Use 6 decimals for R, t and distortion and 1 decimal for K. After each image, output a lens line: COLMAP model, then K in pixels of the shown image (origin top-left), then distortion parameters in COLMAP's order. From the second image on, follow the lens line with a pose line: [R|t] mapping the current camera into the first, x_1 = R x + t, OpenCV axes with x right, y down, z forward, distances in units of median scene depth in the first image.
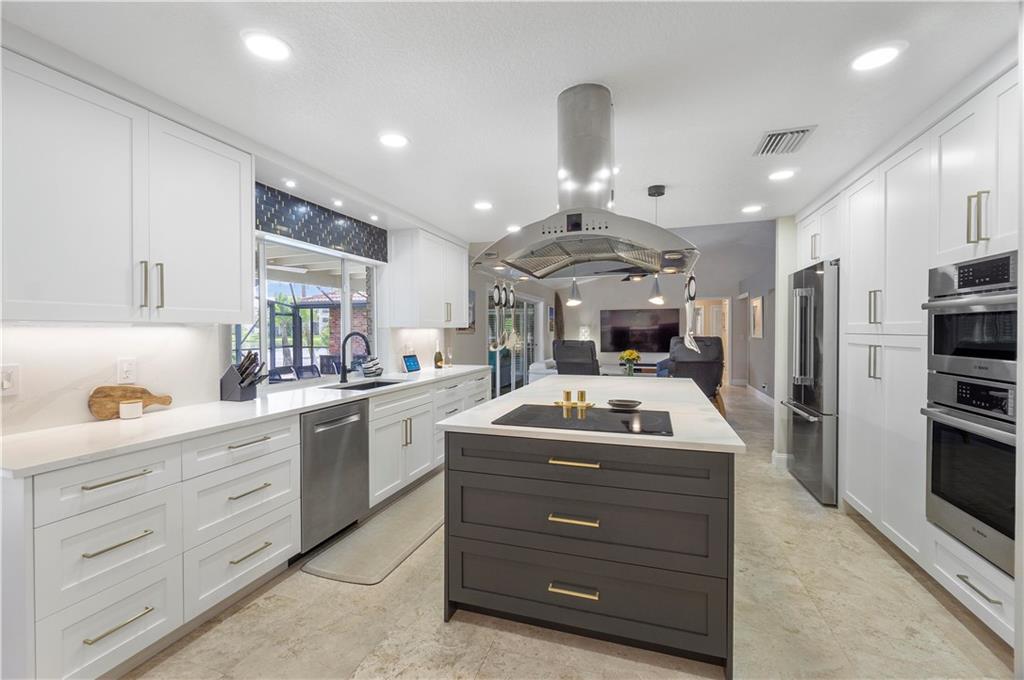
lens RADIAL K [[440.4, 0, 505.2], [0, 440.4, 339.0], [0, 0, 1]] dist [-0.008398, 0.001682]
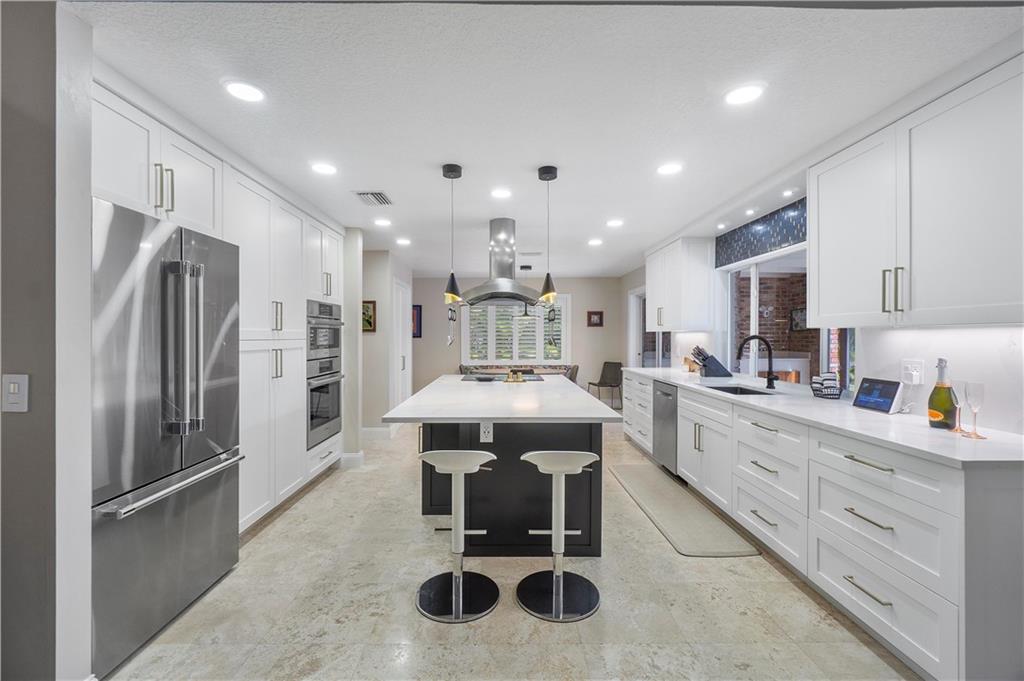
lens RADIAL K [[440.4, 0, 502.6], [0, 440.4, 334.2], [0, 0, 1]] dist [-0.008398, 0.001682]
pose [[-0.947030, 0.003211, -0.321128, 0.557841], [-0.001315, 0.999903, 0.013876, -0.035241], [0.321141, 0.013563, -0.946934, 1.959644]]
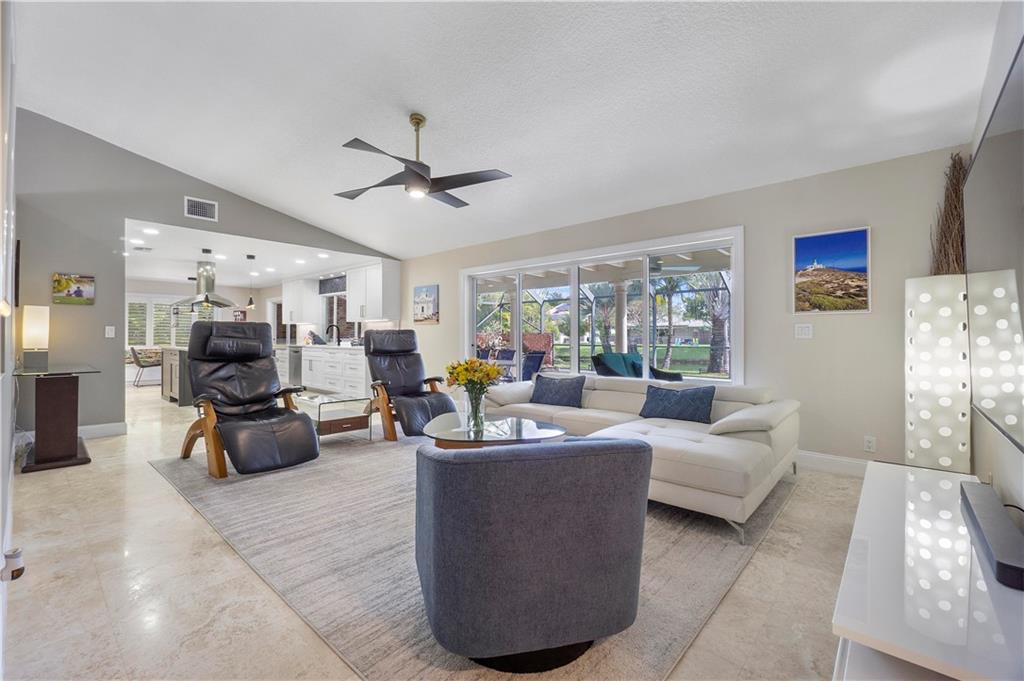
lens RADIAL K [[440.4, 0, 507.1], [0, 440.4, 341.2], [0, 0, 1]] dist [-0.008398, 0.001682]
pose [[-0.397397, 0.011913, -0.917570, 1.749162], [-0.017152, 0.999645, 0.020407, 0.009594], [0.917487, 0.023848, -0.397051, 3.264710]]
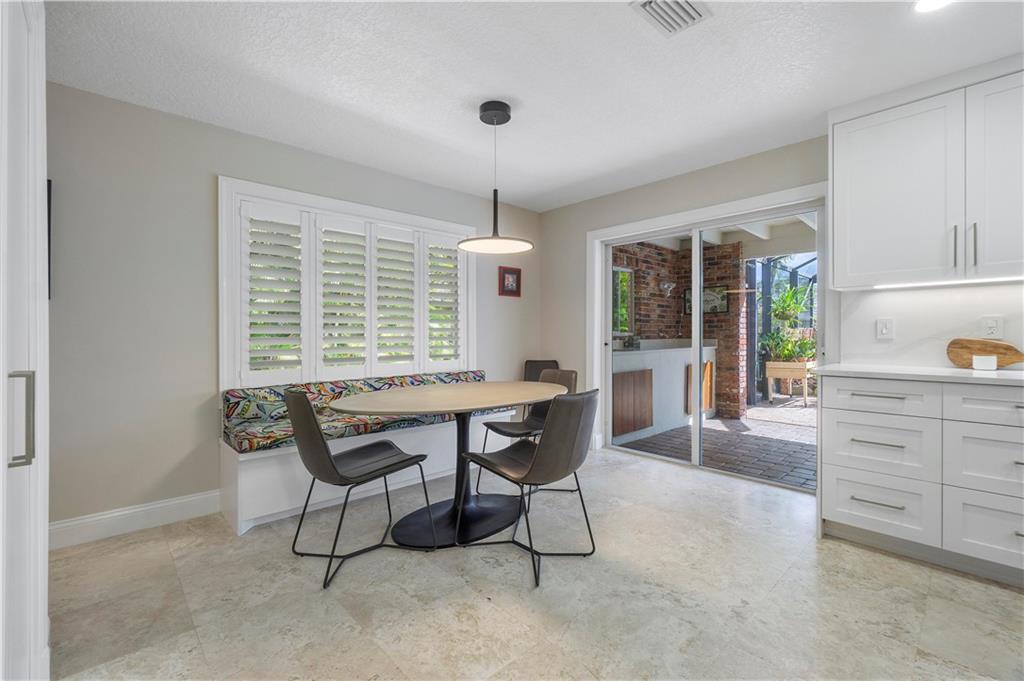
lens RADIAL K [[440.4, 0, 502.8], [0, 440.4, 333.7], [0, 0, 1]] dist [-0.008398, 0.001682]
pose [[-0.481529, 0.003936, -0.876421, 0.447691], [-0.010726, 0.999889, 0.010383, 0.061337], [0.876365, 0.014401, -0.481433, 0.316984]]
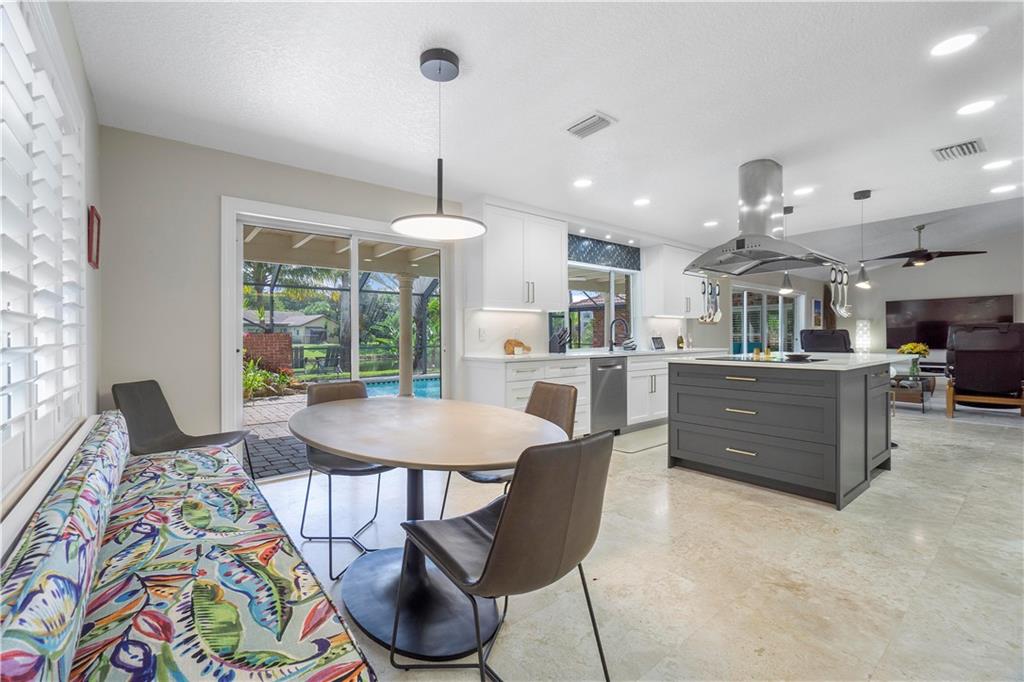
lens RADIAL K [[440.4, 0, 502.4], [0, 440.4, 340.1], [0, 0, 1]] dist [-0.008398, 0.001682]
pose [[0.838999, 0.002050, -0.544129, 0.177790], [-0.005905, 0.999968, -0.005337, 0.080620], [0.544101, 0.007691, 0.838984, -0.582419]]
